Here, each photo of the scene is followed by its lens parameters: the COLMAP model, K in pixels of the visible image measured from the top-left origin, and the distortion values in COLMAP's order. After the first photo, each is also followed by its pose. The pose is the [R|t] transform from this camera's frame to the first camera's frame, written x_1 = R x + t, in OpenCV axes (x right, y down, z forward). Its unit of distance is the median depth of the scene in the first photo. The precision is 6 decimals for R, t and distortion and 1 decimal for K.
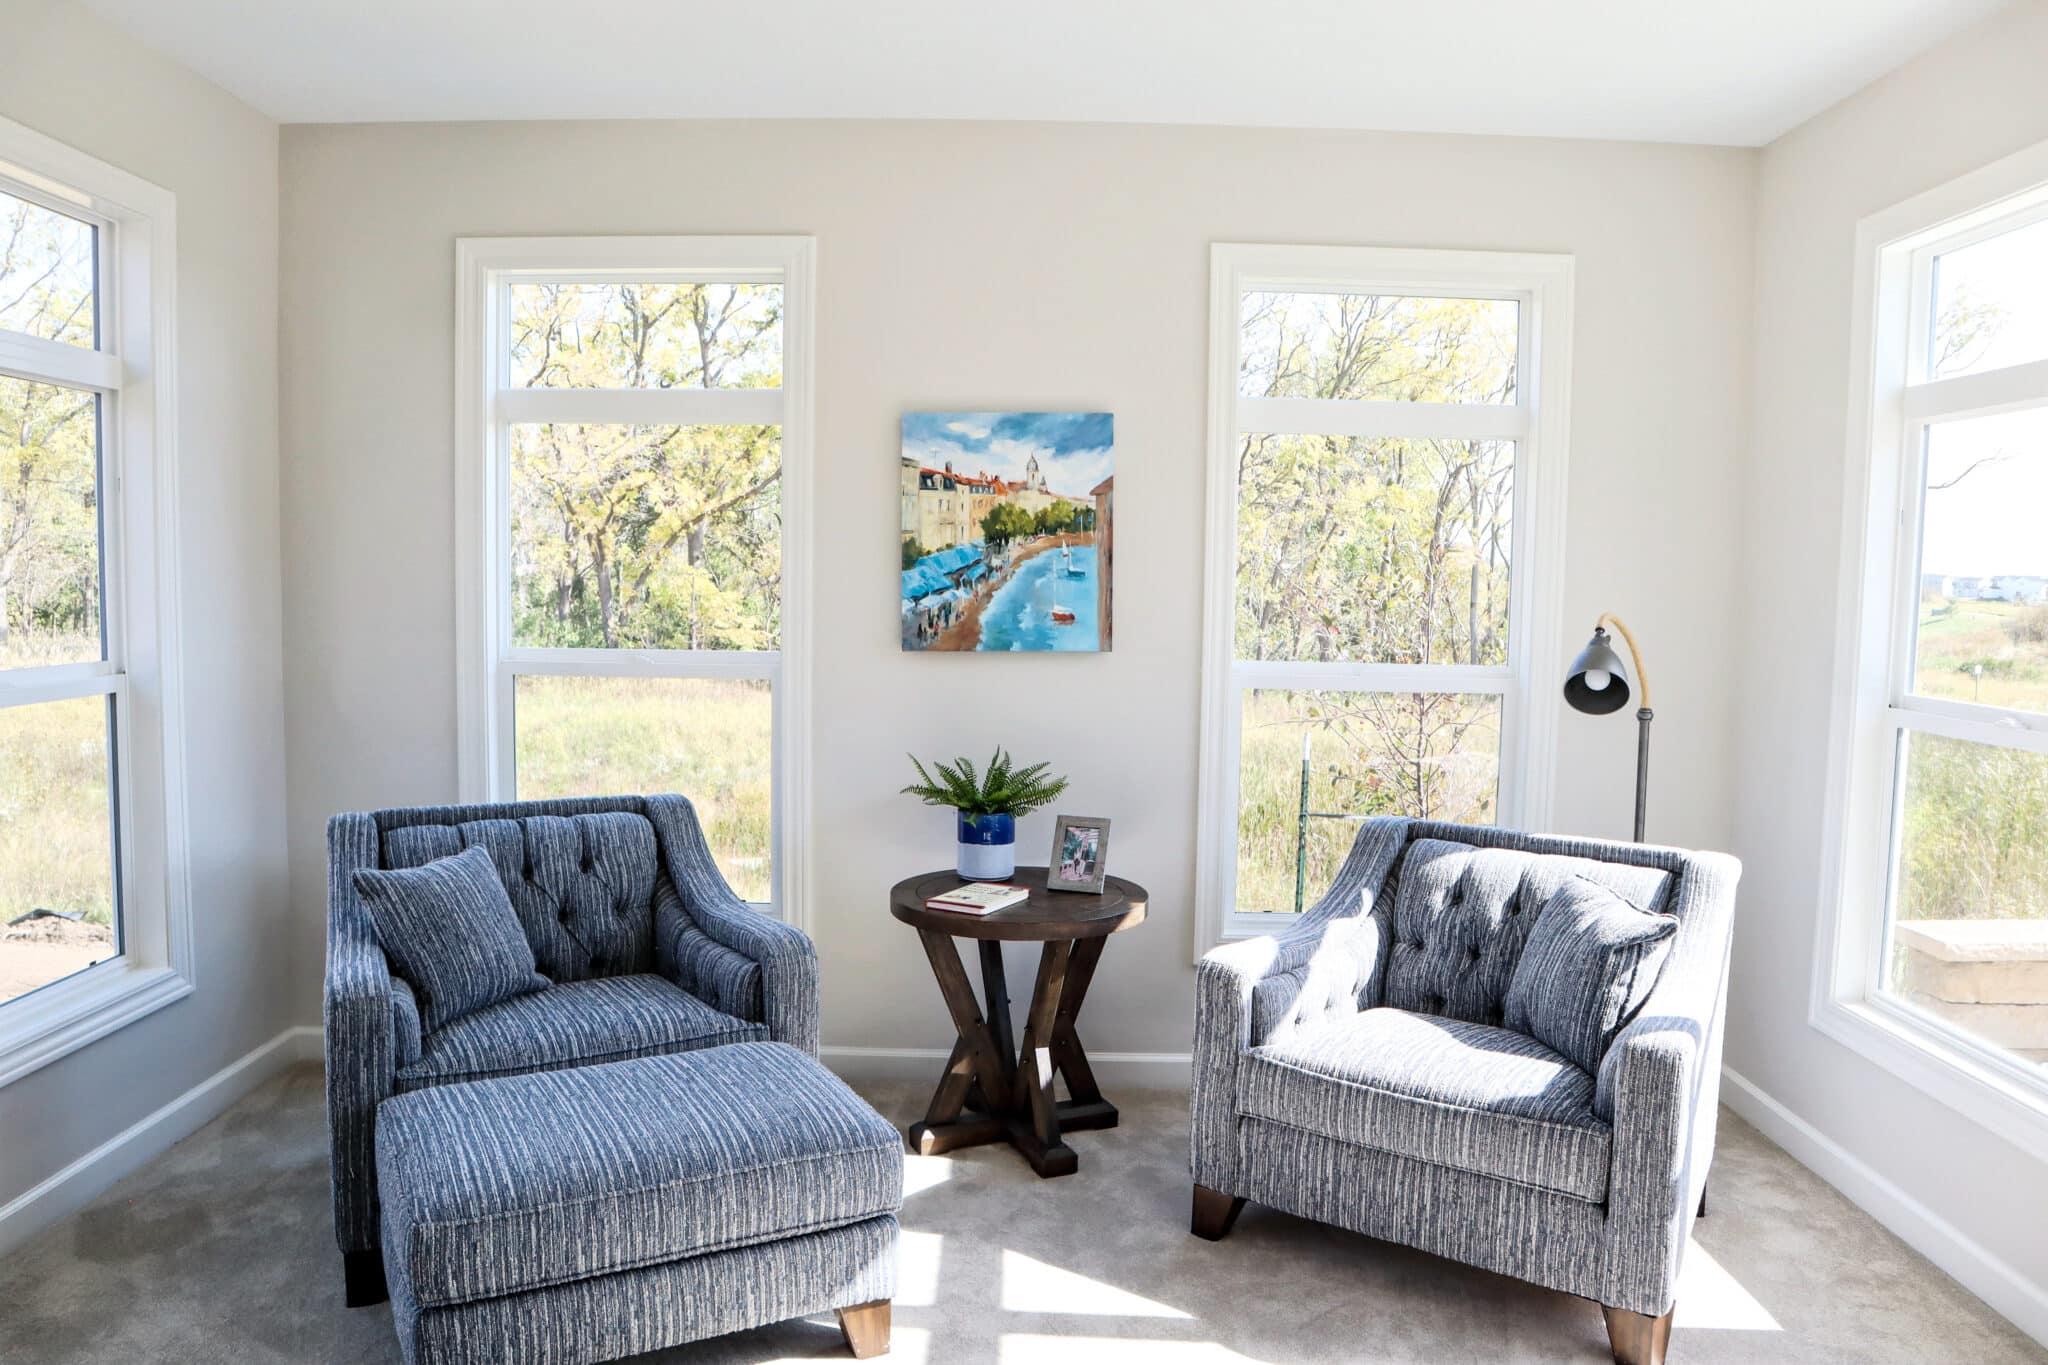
lens RADIAL K [[1458.9, 0, 1036.0], [0, 1458.9, 678.0], [0, 0, 1]] dist [-0.091820, 0.097367]
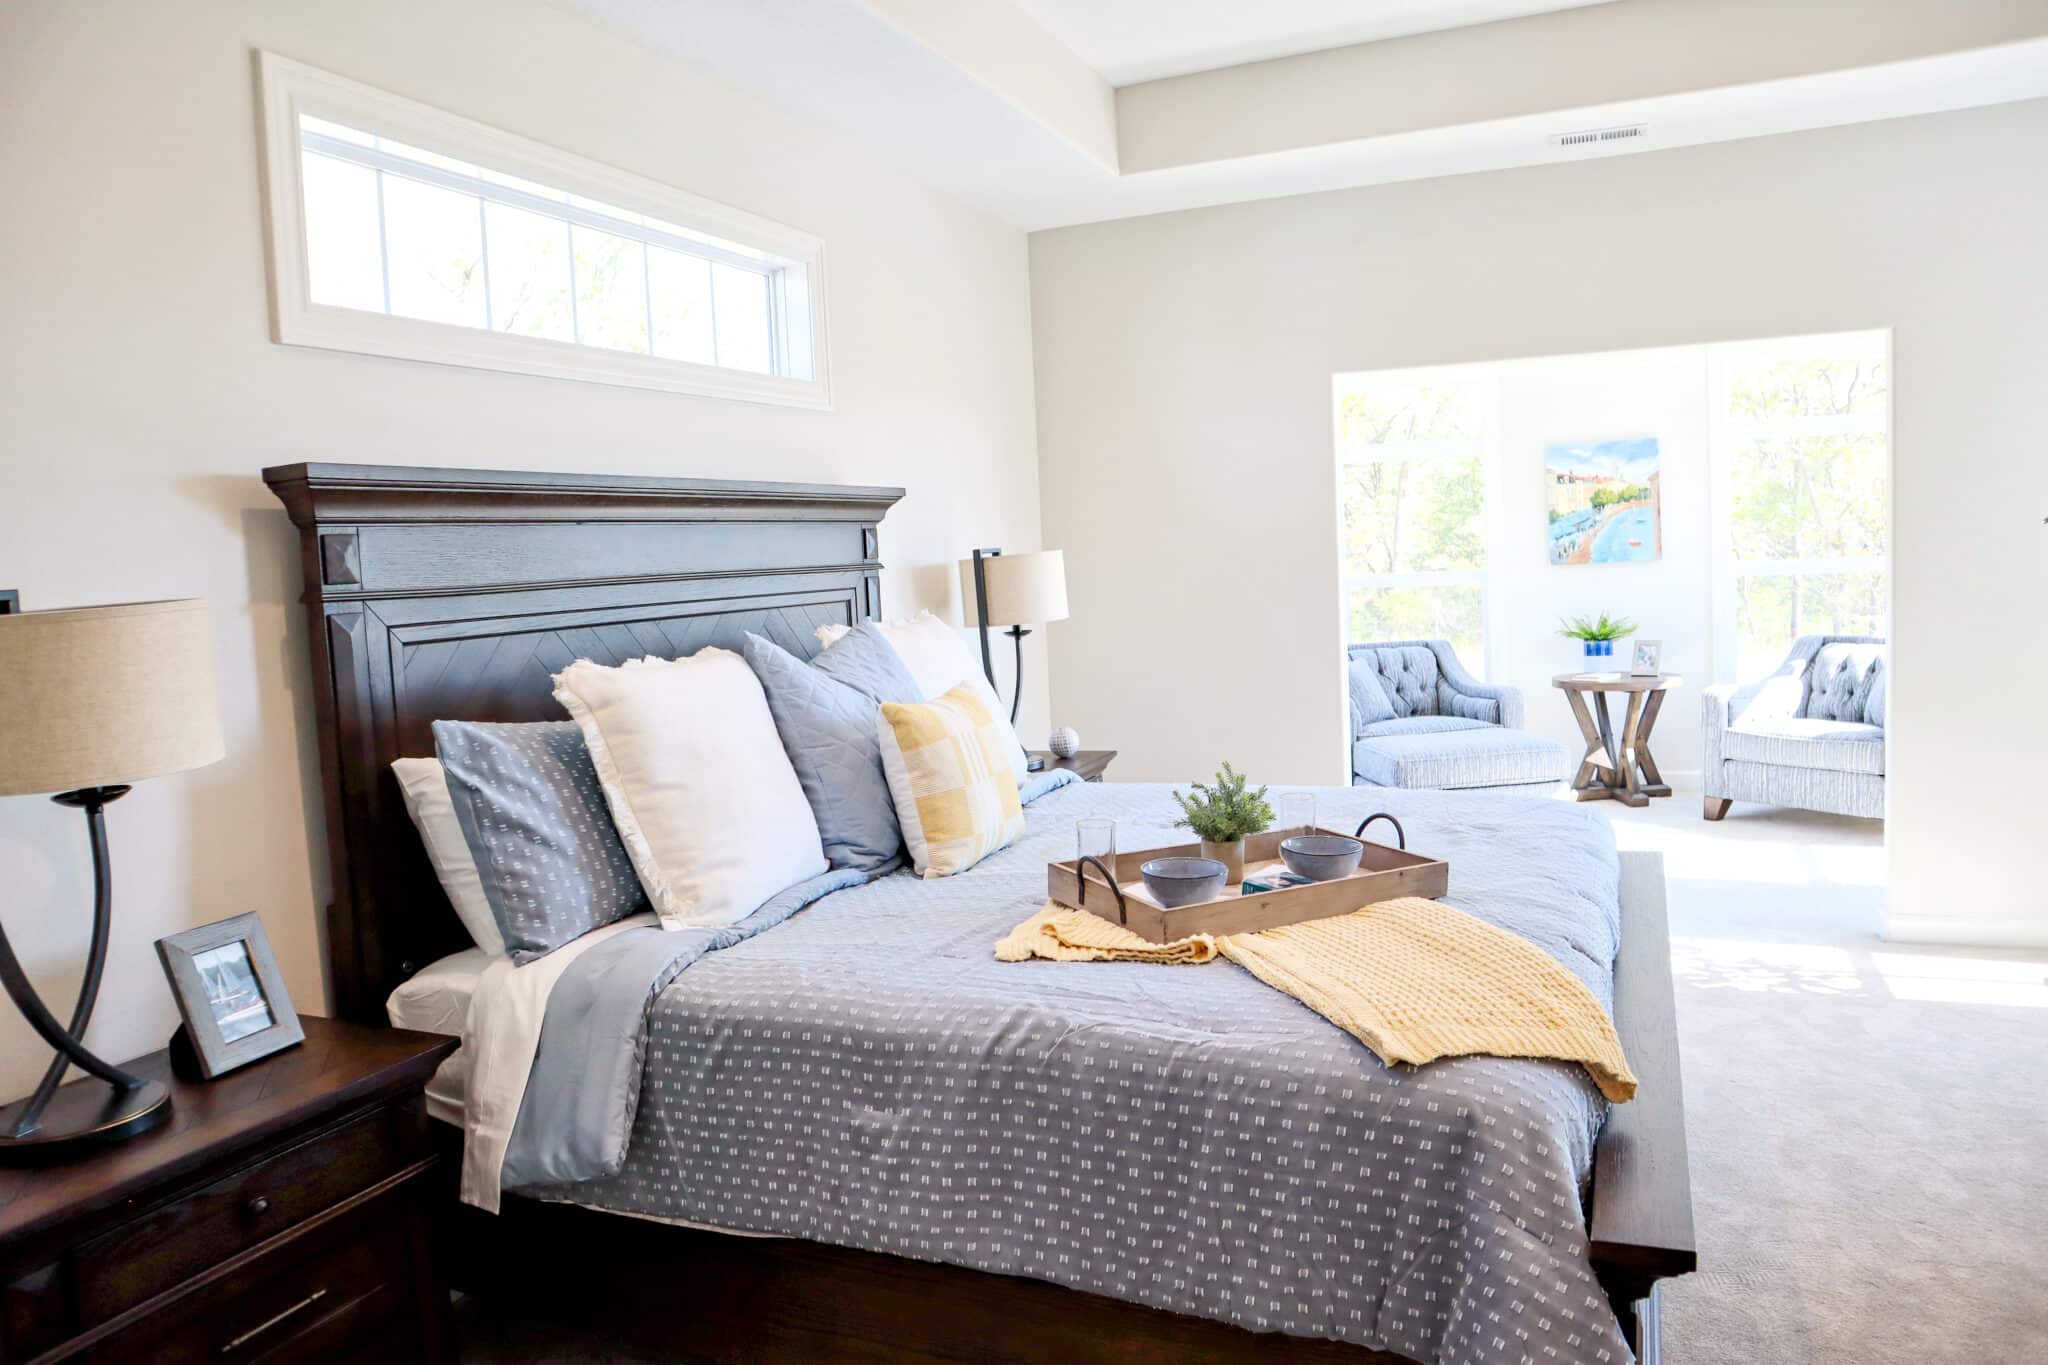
lens RADIAL K [[1458.9, 0, 1036.0], [0, 1458.9, 678.0], [0, 0, 1]] dist [-0.091820, 0.097367]
pose [[0.923344, -0.029447, -0.382843, 0.011345], [0.037959, 0.999171, 0.014699, 0.085762], [0.382093, -0.028104, 0.923696, -1.186685]]
